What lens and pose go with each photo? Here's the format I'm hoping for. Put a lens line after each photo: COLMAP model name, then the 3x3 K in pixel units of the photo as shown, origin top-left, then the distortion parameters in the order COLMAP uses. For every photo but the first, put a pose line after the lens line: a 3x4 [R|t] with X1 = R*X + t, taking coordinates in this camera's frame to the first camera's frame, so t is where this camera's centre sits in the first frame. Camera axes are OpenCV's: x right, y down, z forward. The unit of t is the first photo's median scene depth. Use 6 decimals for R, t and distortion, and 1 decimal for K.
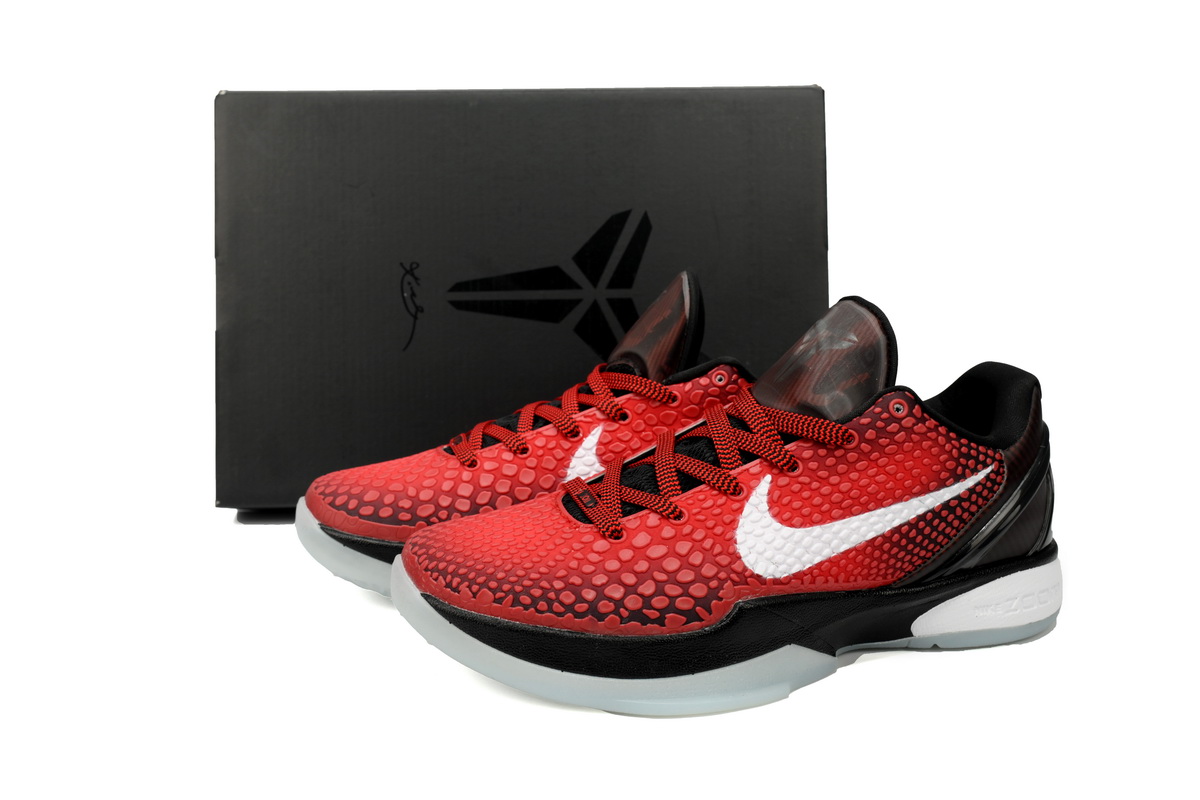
lens RADIAL K [[1127.4, 0, 605.1], [0, 1127.4, 399.0], [0, 0, 1]] dist [0.001796, 0.000000]
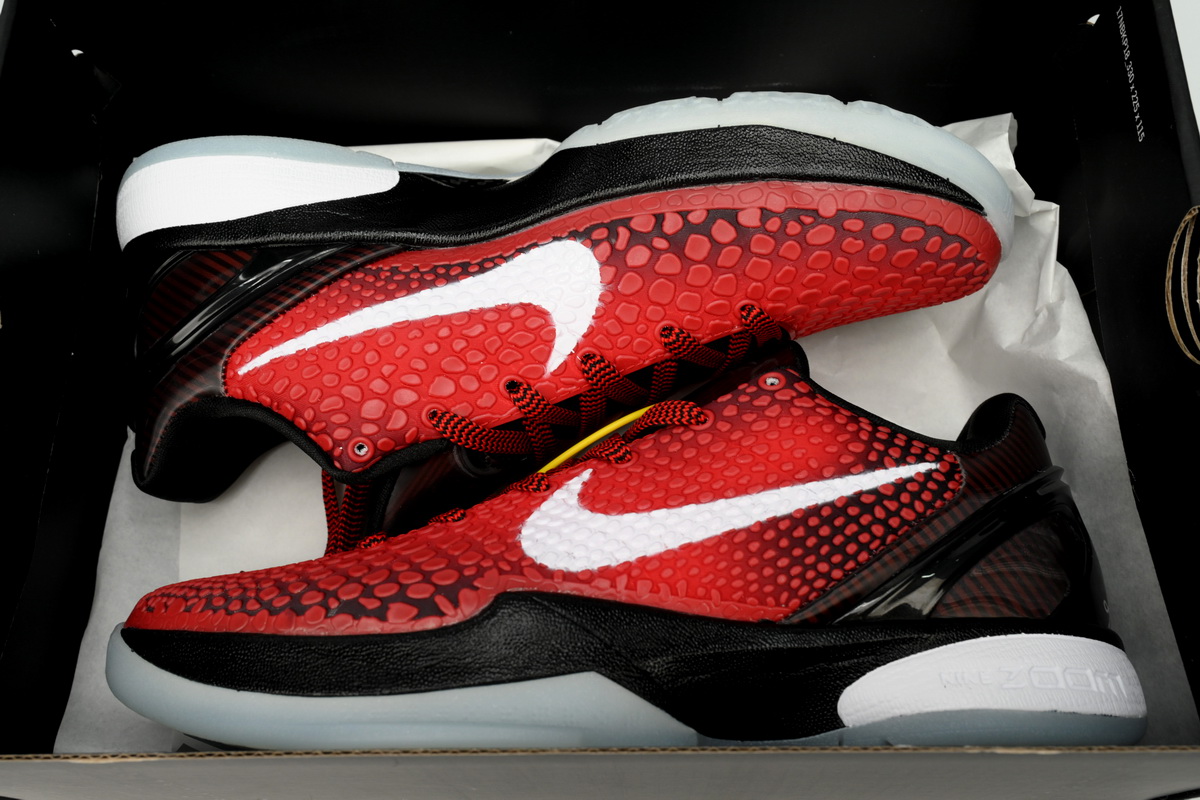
lens RADIAL K [[1127.4, 0, 608.1], [0, 1127.4, 410.1], [0, 0, 1]] dist [0.001796, 0.000000]
pose [[0.957751, -0.121317, -0.260759, 0.348271], [-0.043826, 0.834522, -0.549229, 0.431125], [0.284240, 0.537453, 0.793947, 0.400986]]
